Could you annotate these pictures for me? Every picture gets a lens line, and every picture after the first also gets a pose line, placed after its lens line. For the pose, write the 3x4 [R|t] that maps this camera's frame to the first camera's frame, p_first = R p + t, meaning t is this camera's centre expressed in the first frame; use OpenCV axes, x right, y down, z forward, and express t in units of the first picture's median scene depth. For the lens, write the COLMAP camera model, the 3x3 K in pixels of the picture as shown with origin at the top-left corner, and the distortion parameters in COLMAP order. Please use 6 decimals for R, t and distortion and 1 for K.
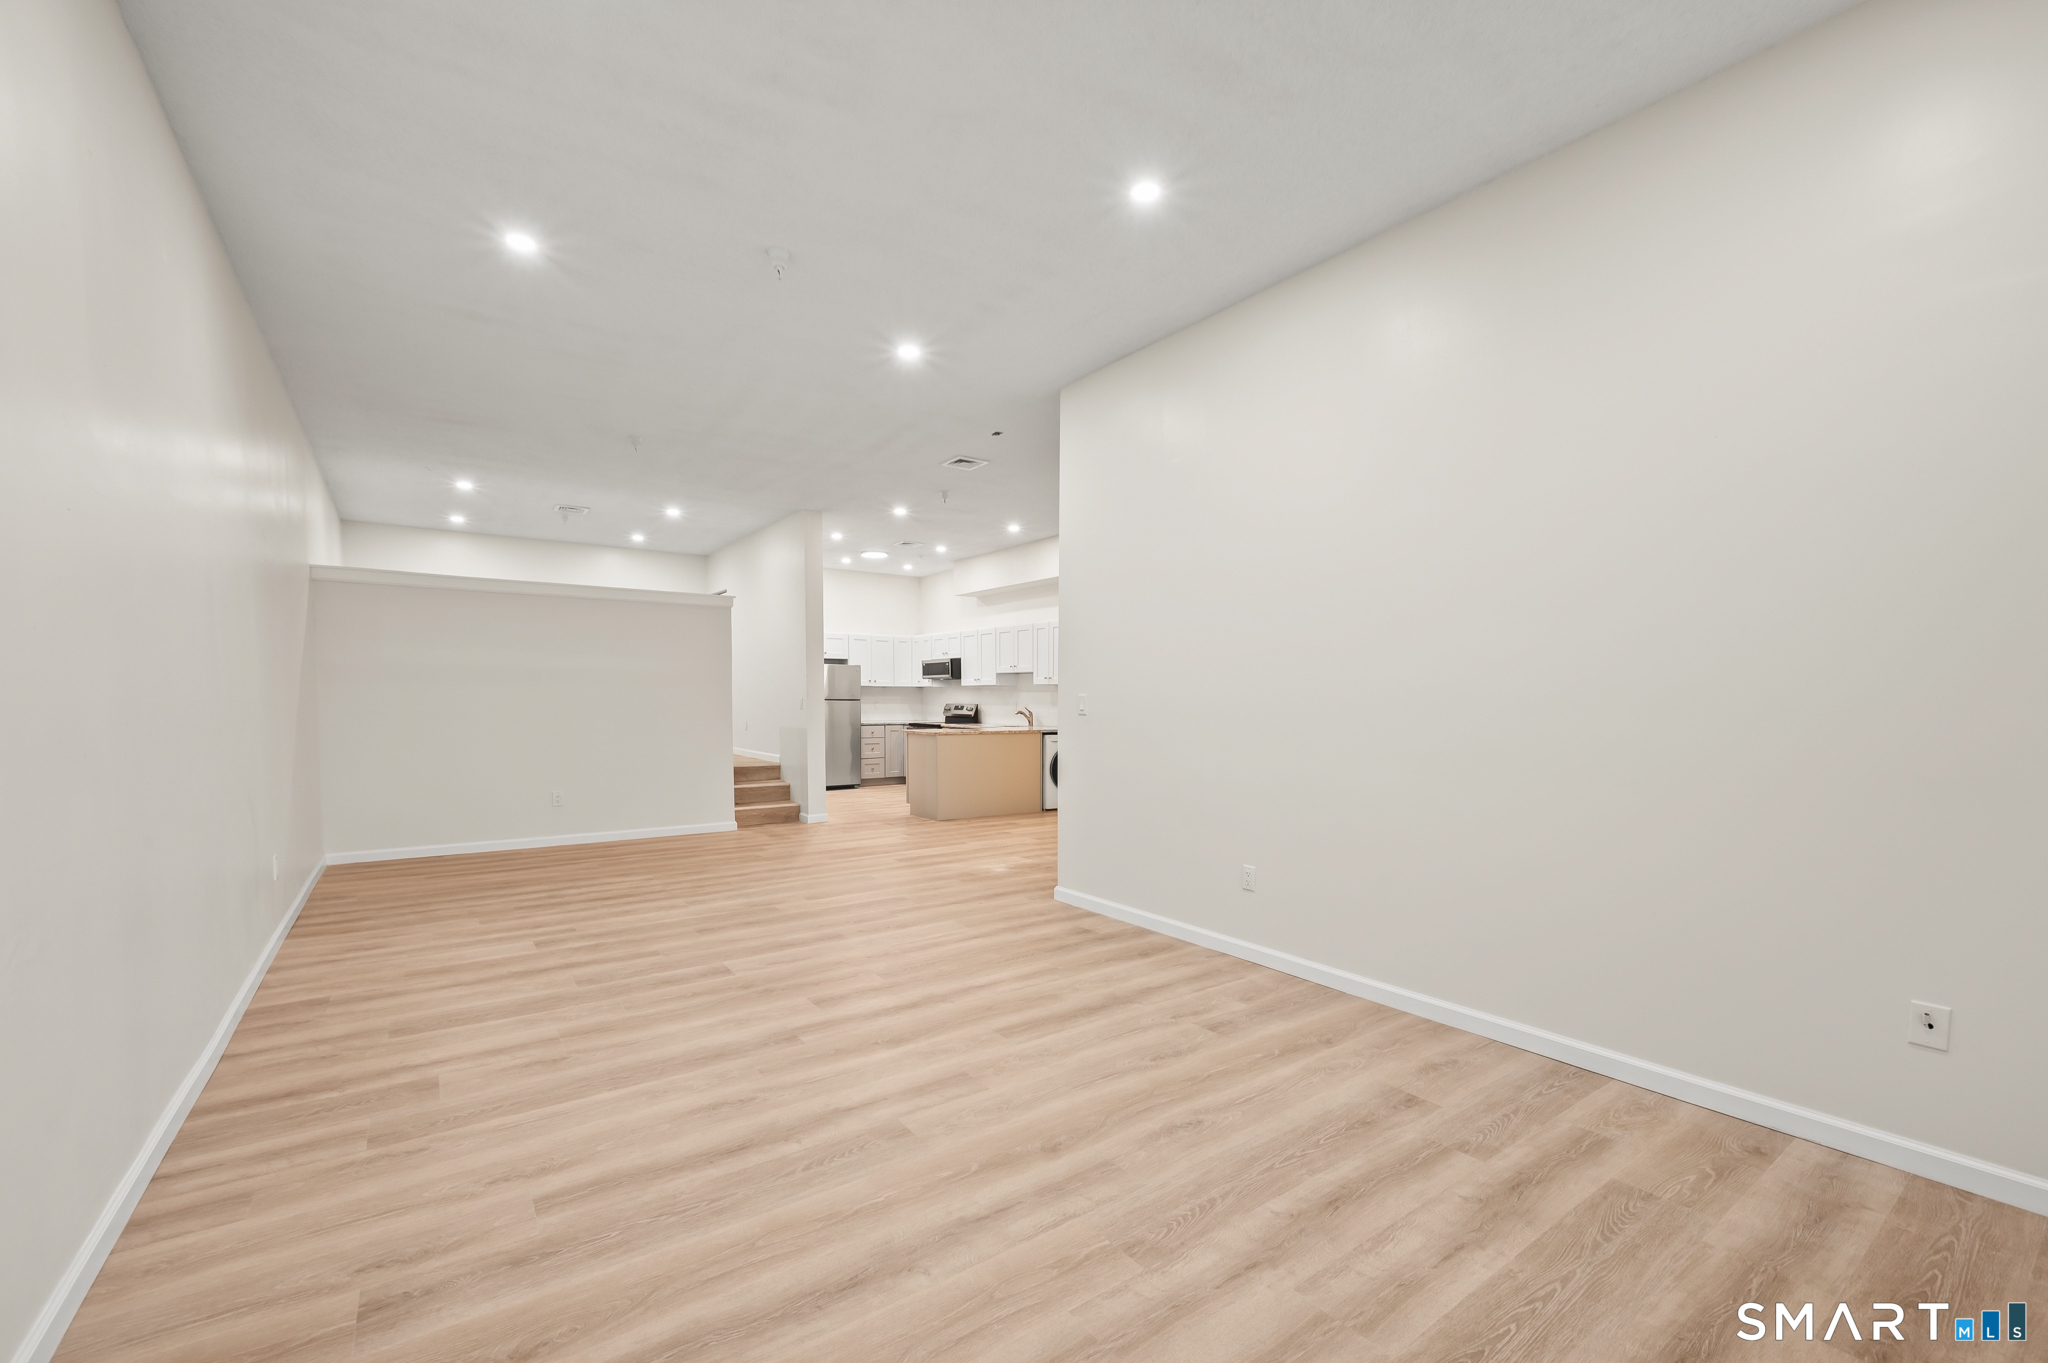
lens RADIAL K [[869.6, 0, 1082.0], [0, 869.6, 750.1], [0, 0, 1]] dist [-0.000402, -0.000421]
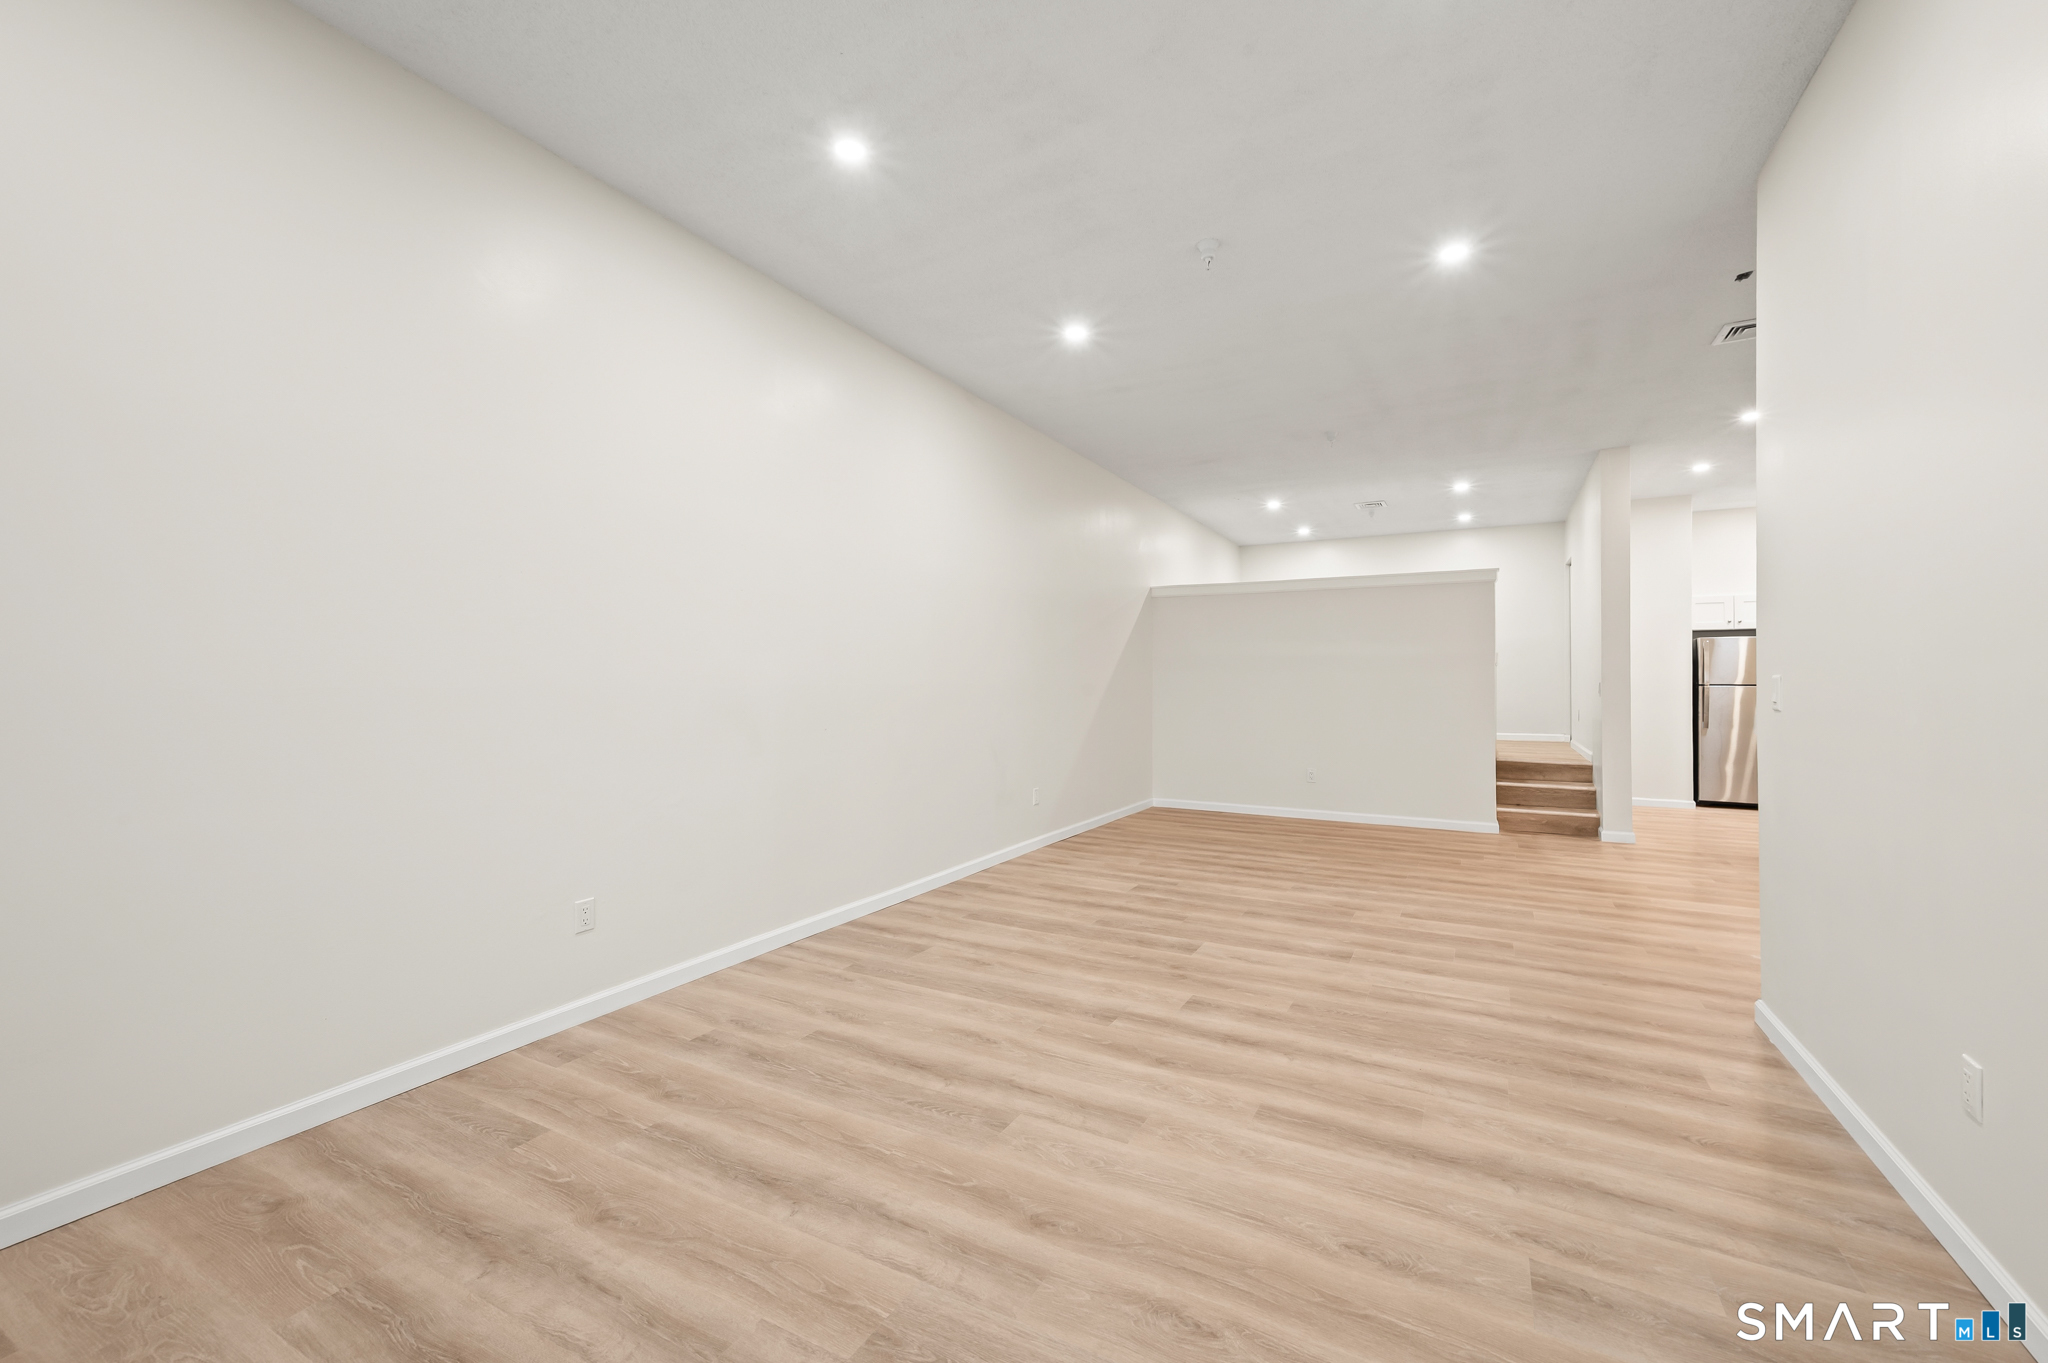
lens RADIAL K [[869.8, 0, 991.9], [0, 869.8, 677.4], [0, 0, 1]] dist [0.022001, 0.000181]
pose [[0.378072, -0.006630, -0.925752, 0.510302], [-0.054509, 0.998080, -0.029409, -0.024654], [0.924170, 0.061581, 0.376985, 0.425516]]
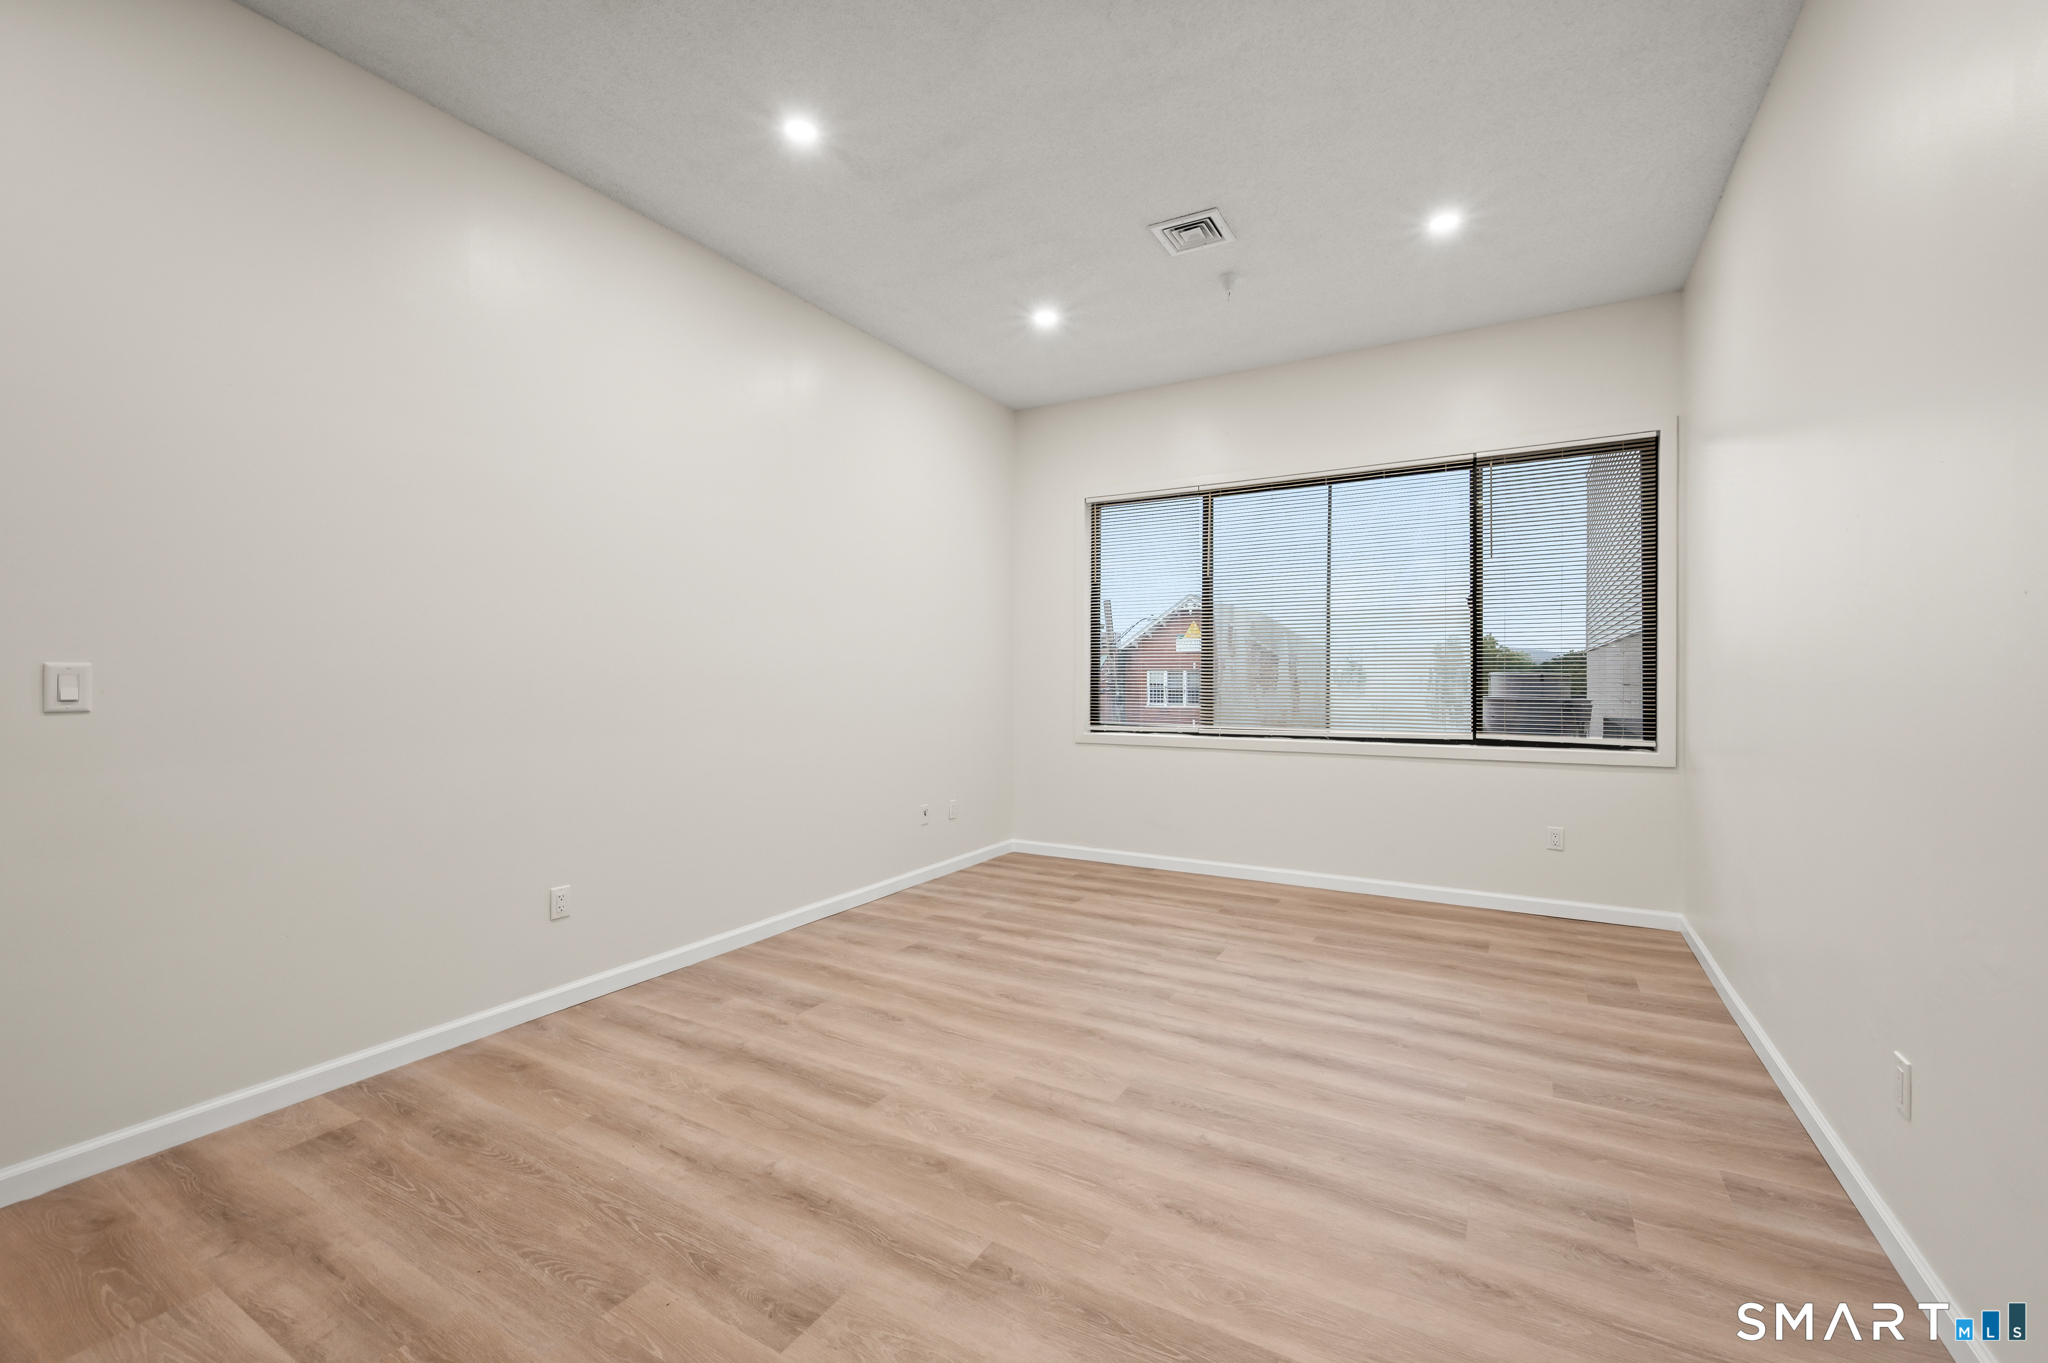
lens RADIAL K [[840.5, 0, 1002.9], [0, 840.5, 666.0], [0, 0, 1]] dist [0.000895, 0.000035]
pose [[-0.361885, 0.003720, 0.932215, -0.785542], [0.052964, 0.998459, 0.016576, -0.067450], [-0.930717, 0.055372, -0.361524, 1.066964]]
